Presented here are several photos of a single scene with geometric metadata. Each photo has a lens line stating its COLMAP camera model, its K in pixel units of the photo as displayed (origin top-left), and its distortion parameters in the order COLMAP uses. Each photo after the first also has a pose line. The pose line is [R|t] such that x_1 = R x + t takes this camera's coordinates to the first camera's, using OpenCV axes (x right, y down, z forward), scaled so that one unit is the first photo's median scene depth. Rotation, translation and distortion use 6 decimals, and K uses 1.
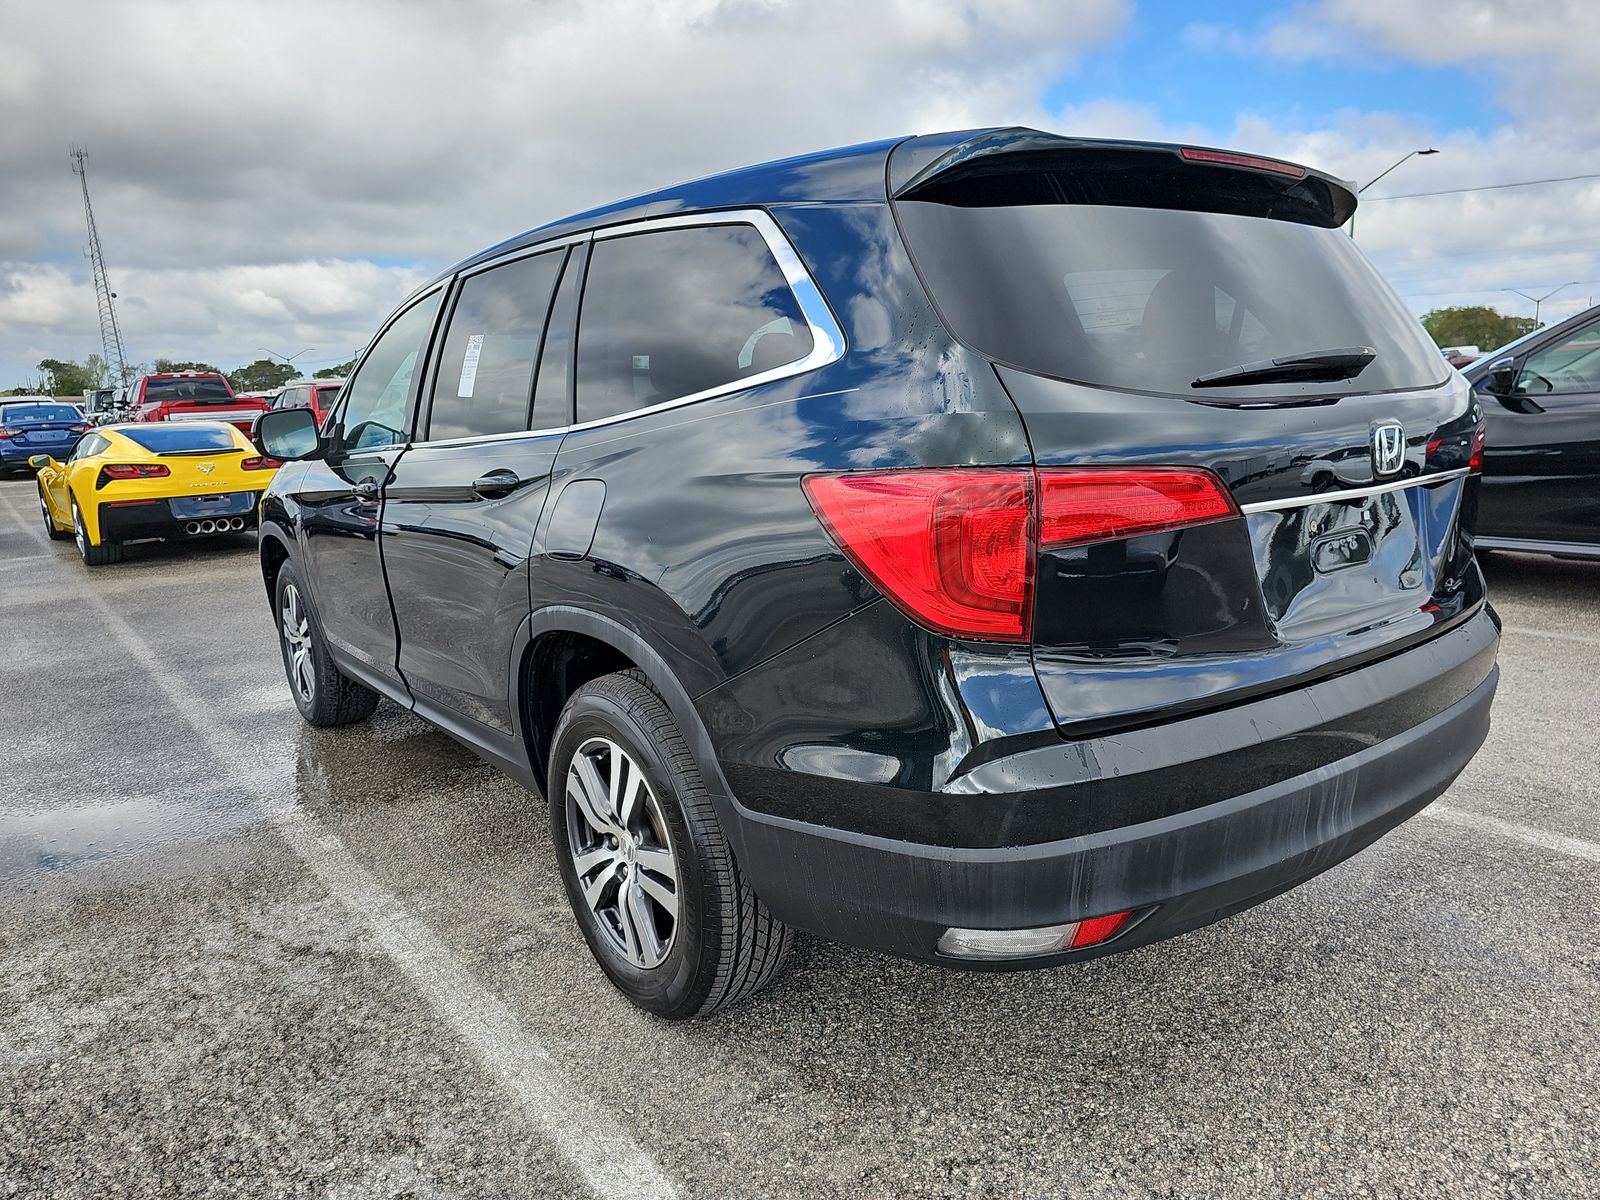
lens RADIAL K [[1074.5, 0, 787.8], [0, 1074.5, 598.4], [0, 0, 1]] dist [0.029759, -0.013441]
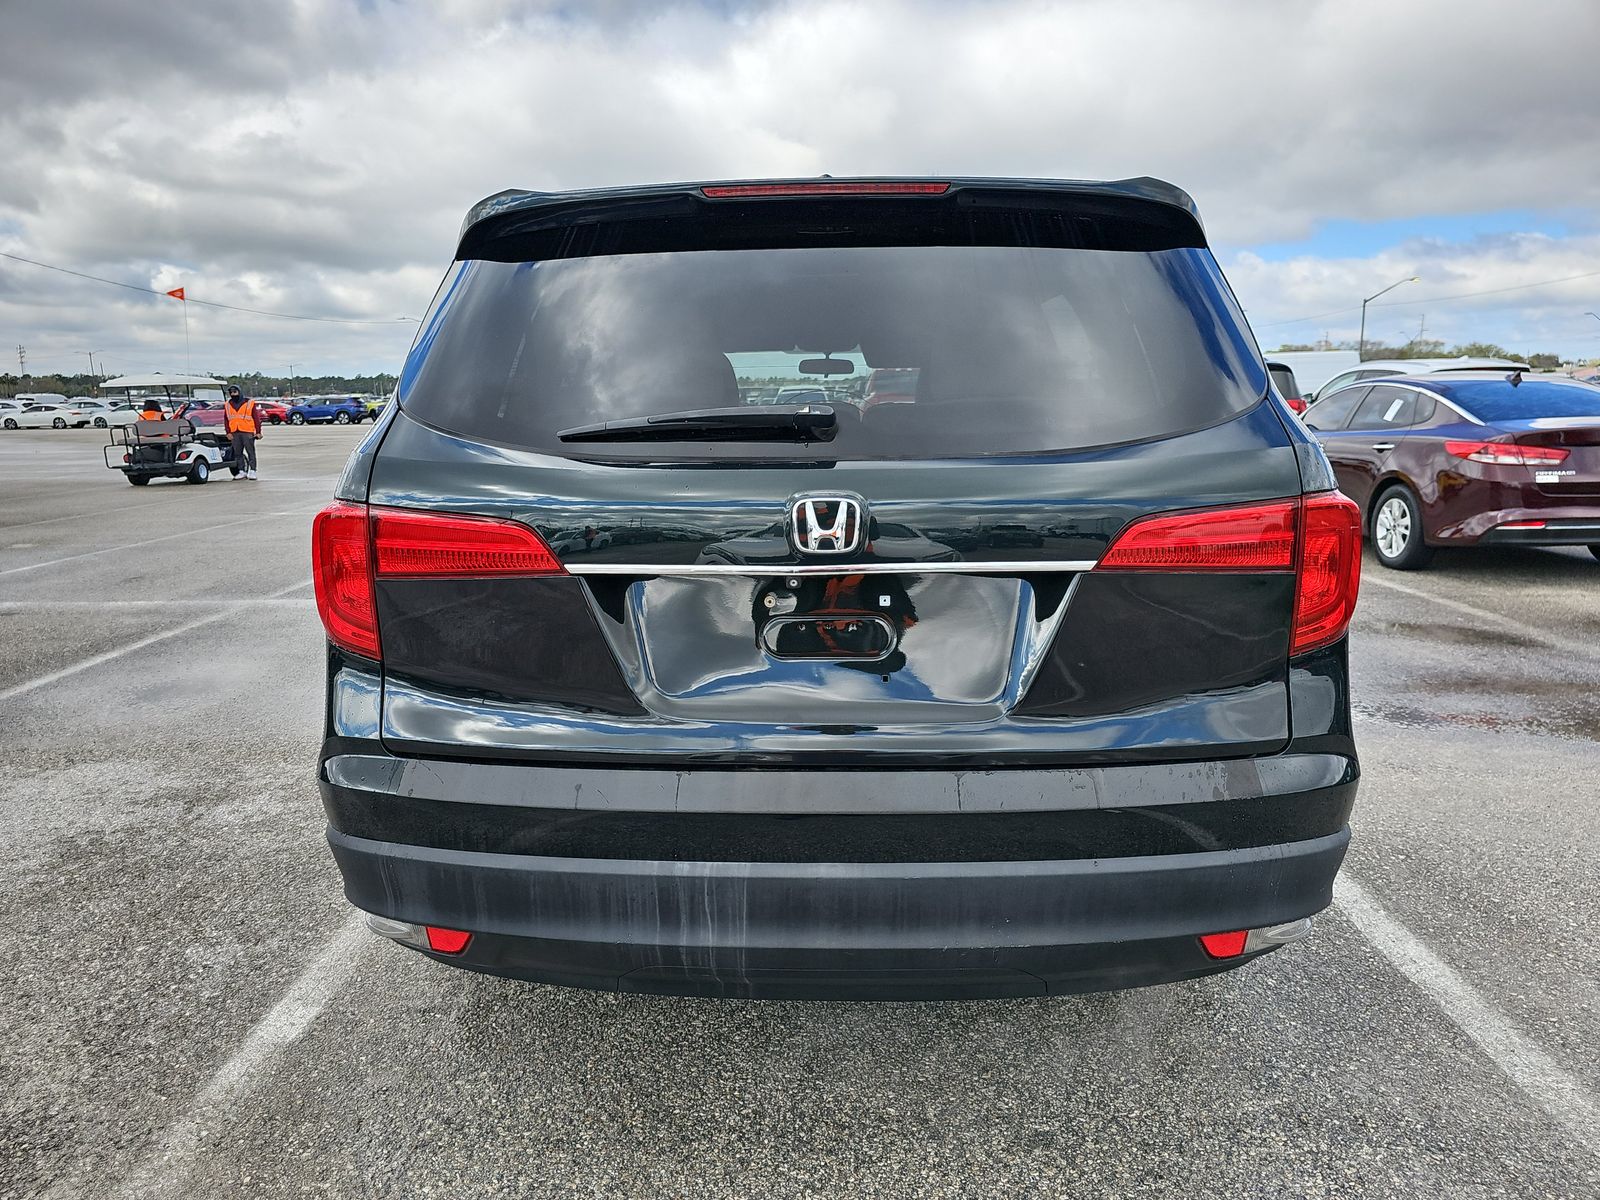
lens RADIAL K [[1074.5, 0, 810.3], [0, 1074.5, 590.7], [0, 0, 1]] dist [0.029759, -0.013441]
pose [[0.780680, 0.144324, -0.608037, 0.940341], [-0.141015, 0.988556, 0.053590, -0.114952], [0.608813, 0.043906, 0.792098, 0.287564]]
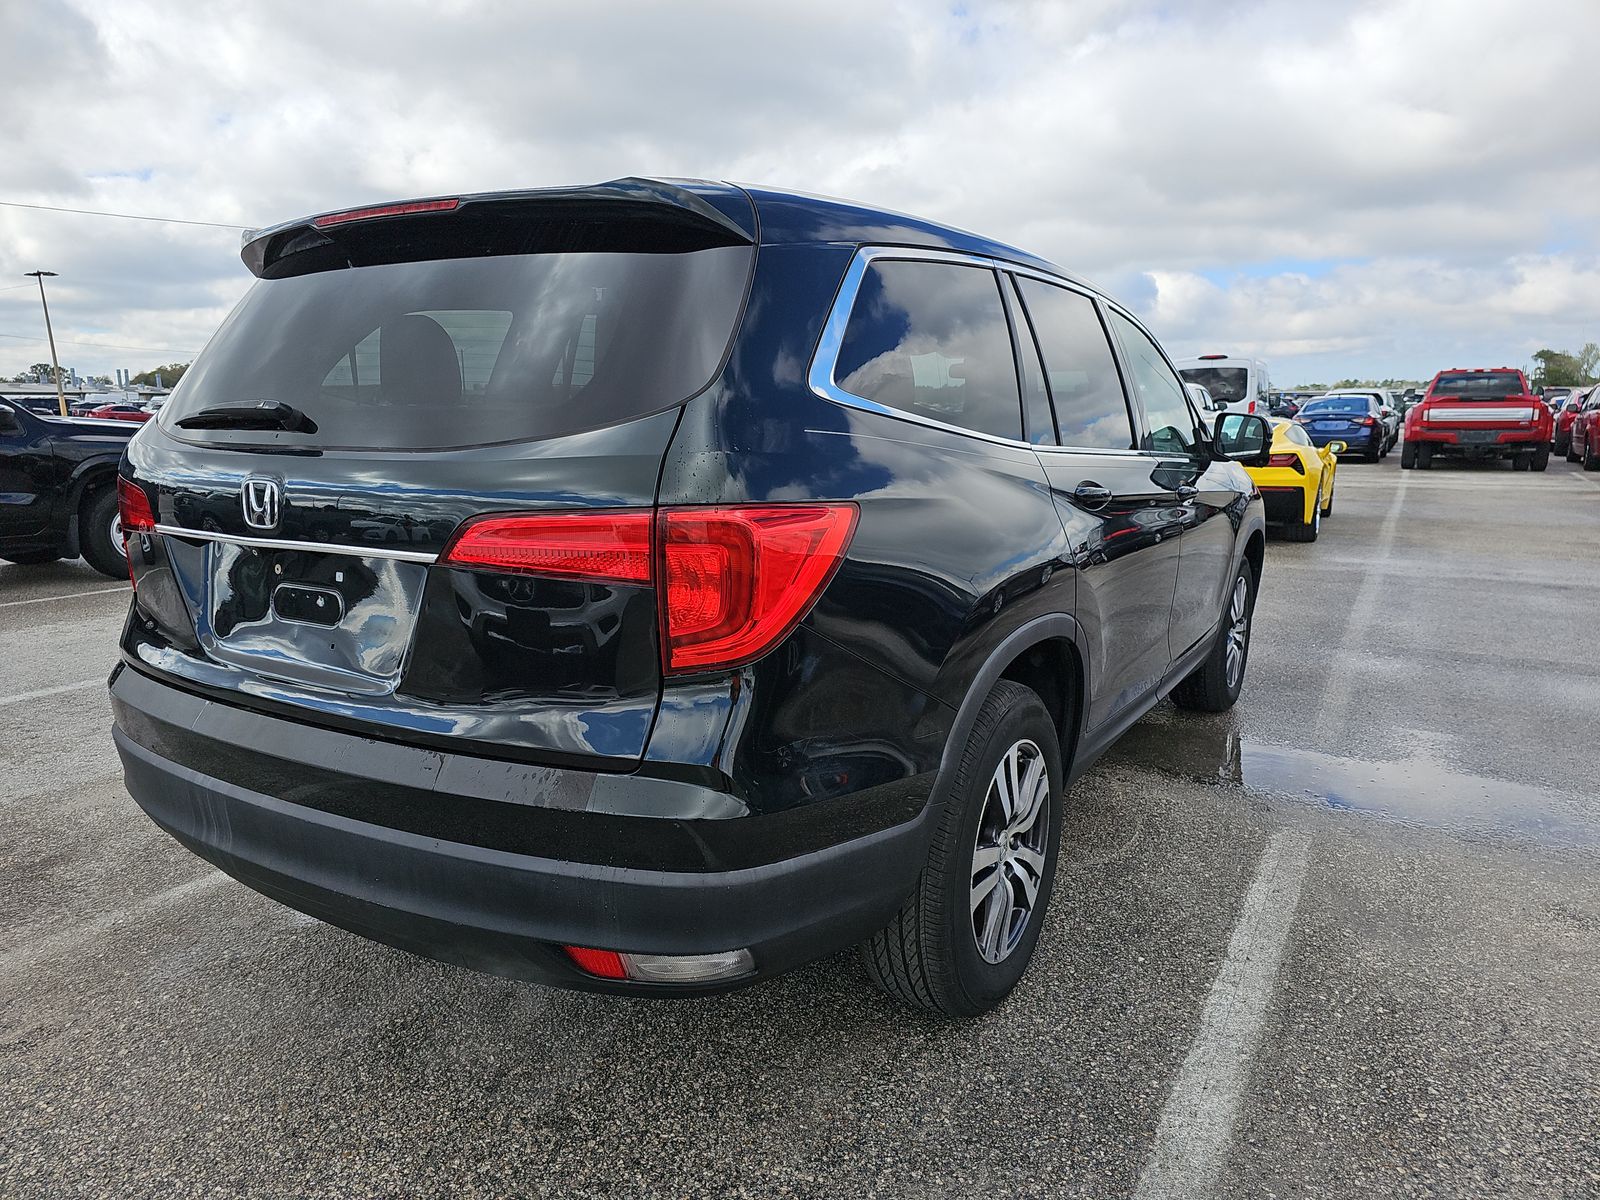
lens RADIAL K [[1074.5, 0, 818.6], [0, 1074.5, 603.3], [0, 0, 1]] dist [0.029759, -0.013441]
pose [[0.369741, 0.207880, -0.905581, 1.465175], [-0.195316, 0.970262, 0.142982, -0.256939], [0.908374, 0.124009, 0.399348, 0.951116]]
